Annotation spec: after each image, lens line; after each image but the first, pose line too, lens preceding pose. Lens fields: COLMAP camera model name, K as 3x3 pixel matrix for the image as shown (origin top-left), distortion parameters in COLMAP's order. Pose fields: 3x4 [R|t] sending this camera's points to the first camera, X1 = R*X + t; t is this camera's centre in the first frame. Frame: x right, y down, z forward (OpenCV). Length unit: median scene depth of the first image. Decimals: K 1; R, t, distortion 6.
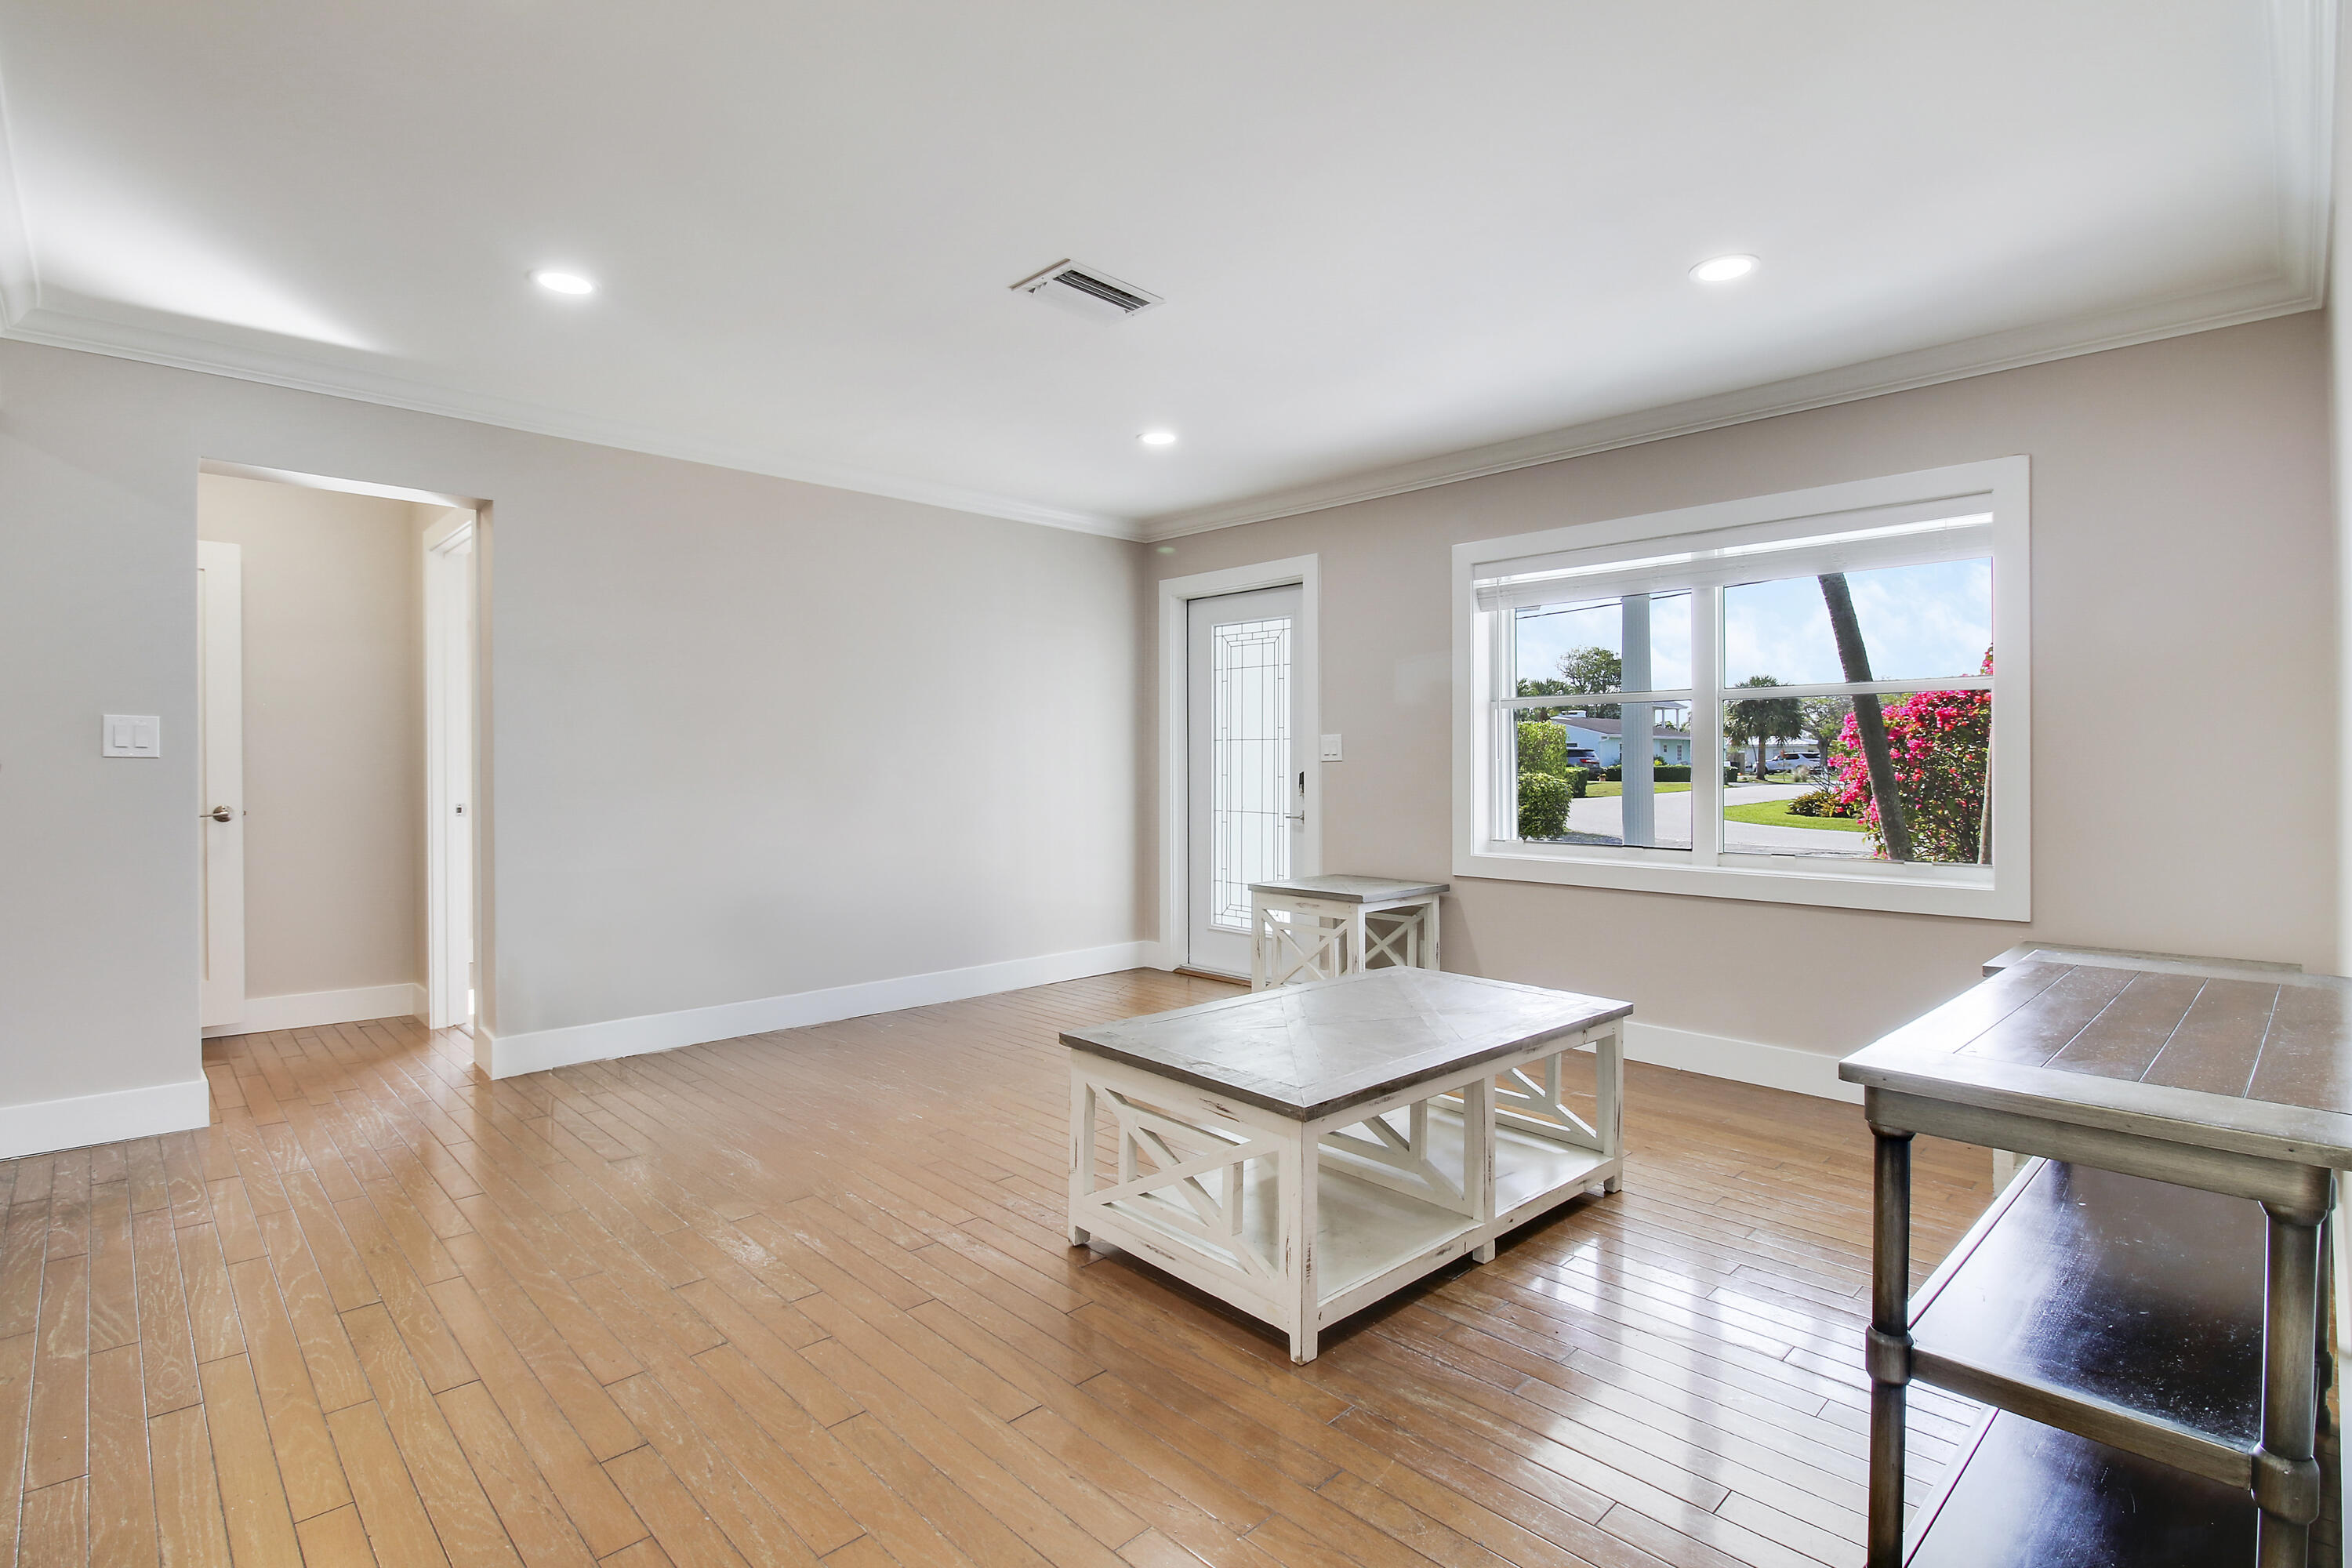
lens RADIAL K [[1117.0, 0, 1178.7], [0, 1117.0, 765.4], [0, 0, 1]] dist [-0.014328, -0.001166]
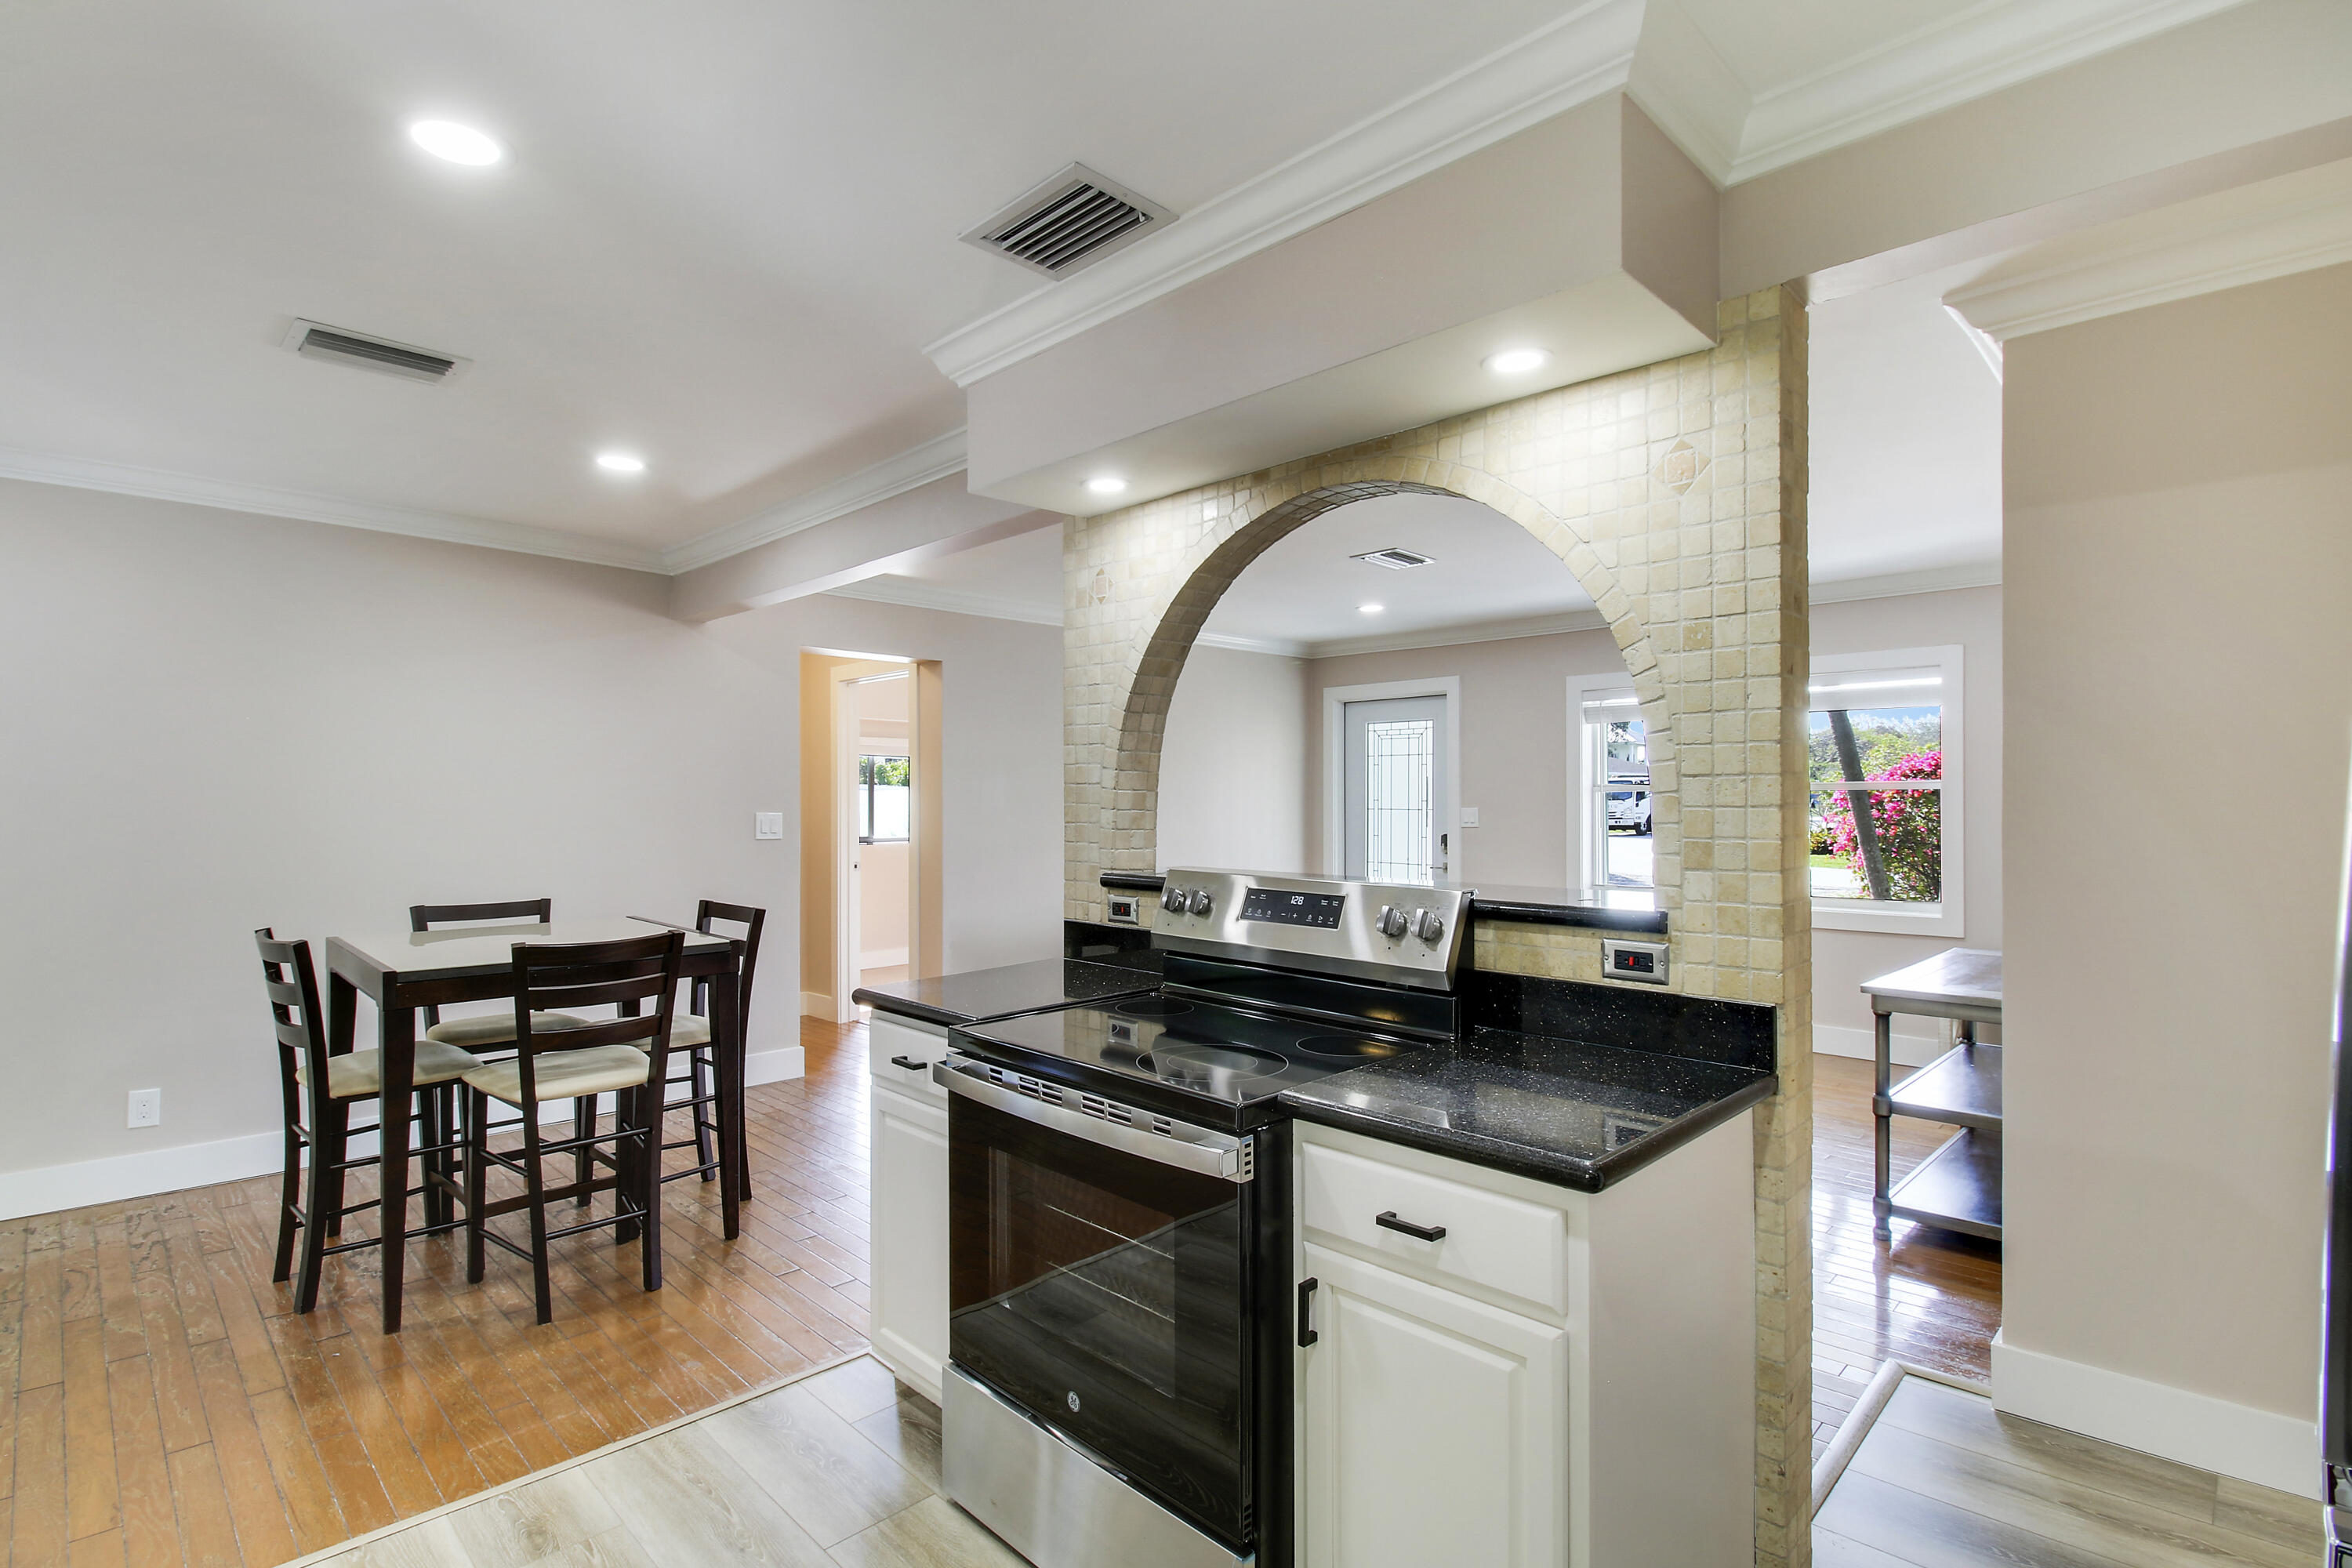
lens RADIAL K [[1117.0, 0, 1171.8], [0, 1117.0, 805.0], [0, 0, 1]] dist [-0.014328, -0.001166]
pose [[0.999939, -0.003659, 0.010412, -0.223996], [0.003640, 0.999992, 0.001896, -0.032295], [-0.010419, -0.001858, 0.999944, -0.337970]]
